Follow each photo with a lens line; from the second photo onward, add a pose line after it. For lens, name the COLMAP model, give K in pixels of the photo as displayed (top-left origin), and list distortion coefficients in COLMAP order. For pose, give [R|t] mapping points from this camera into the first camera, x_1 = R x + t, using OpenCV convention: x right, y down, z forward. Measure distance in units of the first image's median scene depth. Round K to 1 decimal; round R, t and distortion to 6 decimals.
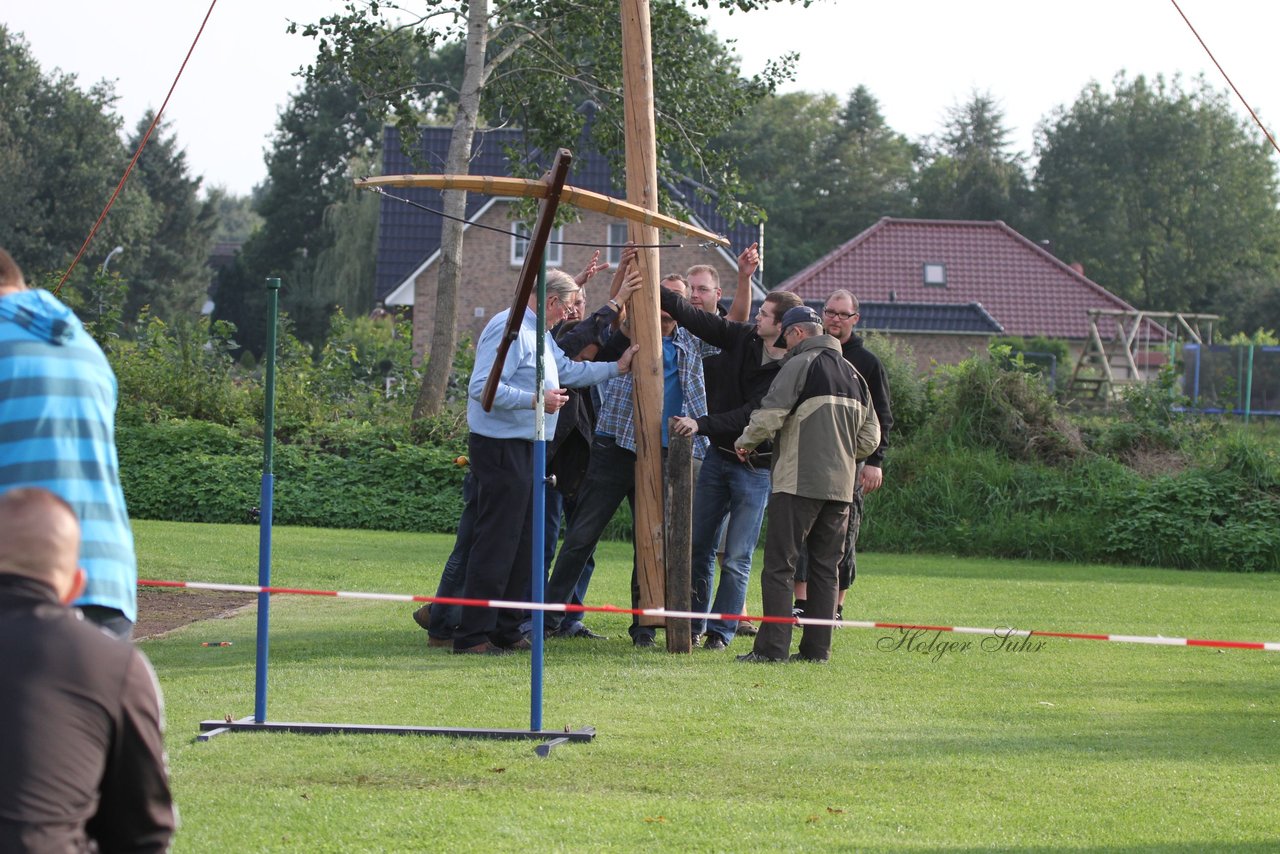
lens RADIAL K [[6075.3, 0, 640.2], [0, 6075.3, 427.2], [0, 0, 1]] dist [0.031659, 0.000000]
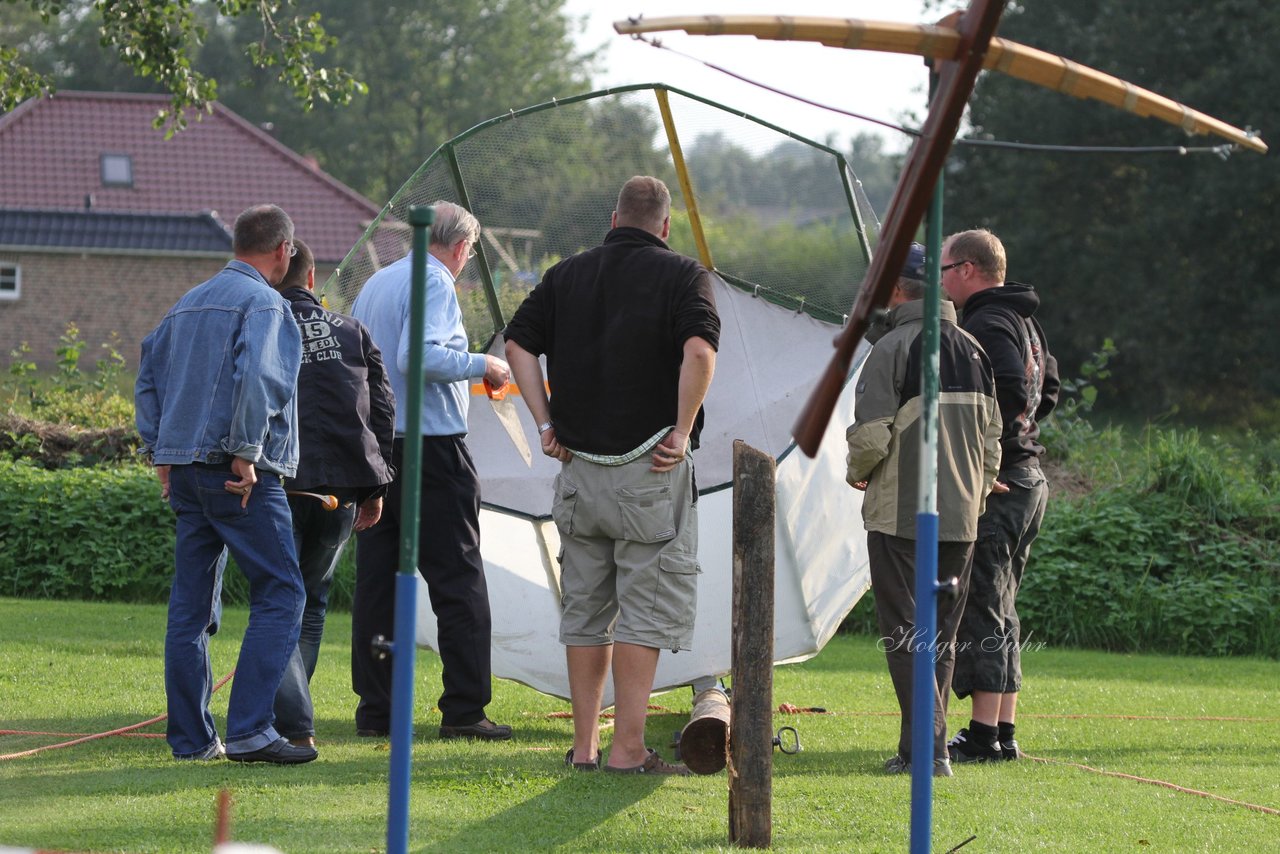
lens RADIAL K [[8128.4, 0, 639.7], [0, 8128.4, 425.4], [0, 0, 1]] dist [0.761802, 0.000000]
pose [[0.990680, 0.001917, 0.136197, -0.074932], [-0.002816, 0.999976, 0.006408, -0.005490], [-0.136181, -0.006732, 0.990661, 0.158819]]
